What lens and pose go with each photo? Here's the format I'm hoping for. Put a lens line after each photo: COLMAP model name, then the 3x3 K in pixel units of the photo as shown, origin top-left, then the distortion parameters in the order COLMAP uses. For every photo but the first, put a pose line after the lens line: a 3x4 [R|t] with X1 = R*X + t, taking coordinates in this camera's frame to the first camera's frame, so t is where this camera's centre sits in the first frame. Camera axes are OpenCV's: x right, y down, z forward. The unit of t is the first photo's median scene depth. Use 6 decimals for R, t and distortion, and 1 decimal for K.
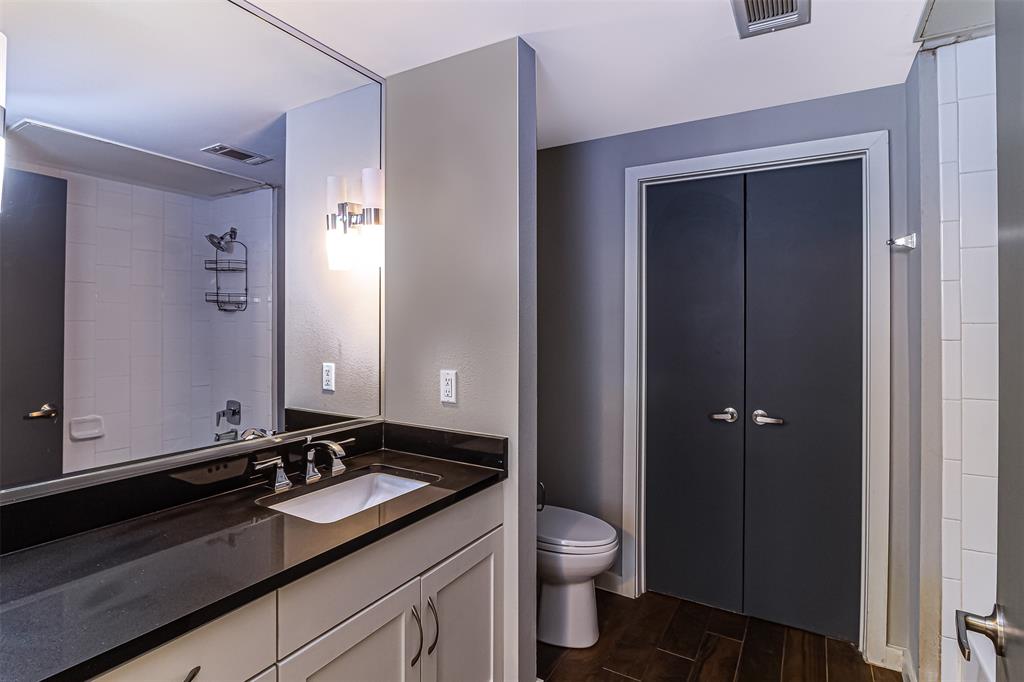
lens RADIAL K [[503.3, 0, 511.0], [0, 503.3, 329.4], [0, 0, 1]] dist [-0.021161, 0.000359]
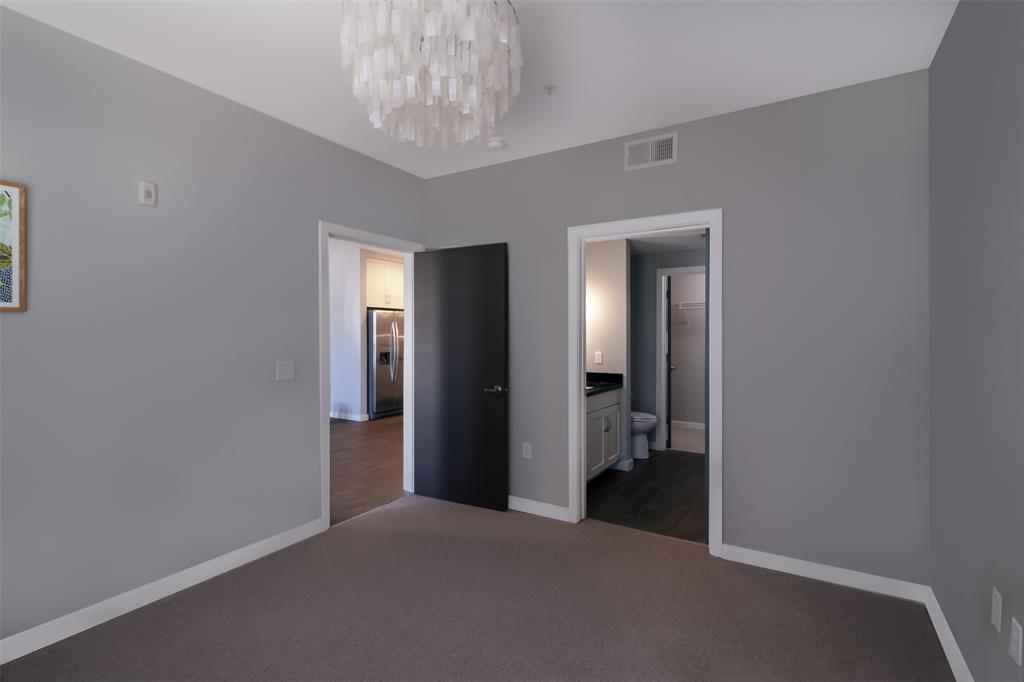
lens RADIAL K [[497.8, 0, 512.5], [0, 497.8, 347.3], [0, 0, 1]] dist [0.000275, -0.000223]
pose [[0.999971, -0.005804, -0.004888, -0.748467], [0.005882, 0.999853, 0.016076, 0.010497], [0.004794, -0.016104, 0.999859, -2.272999]]
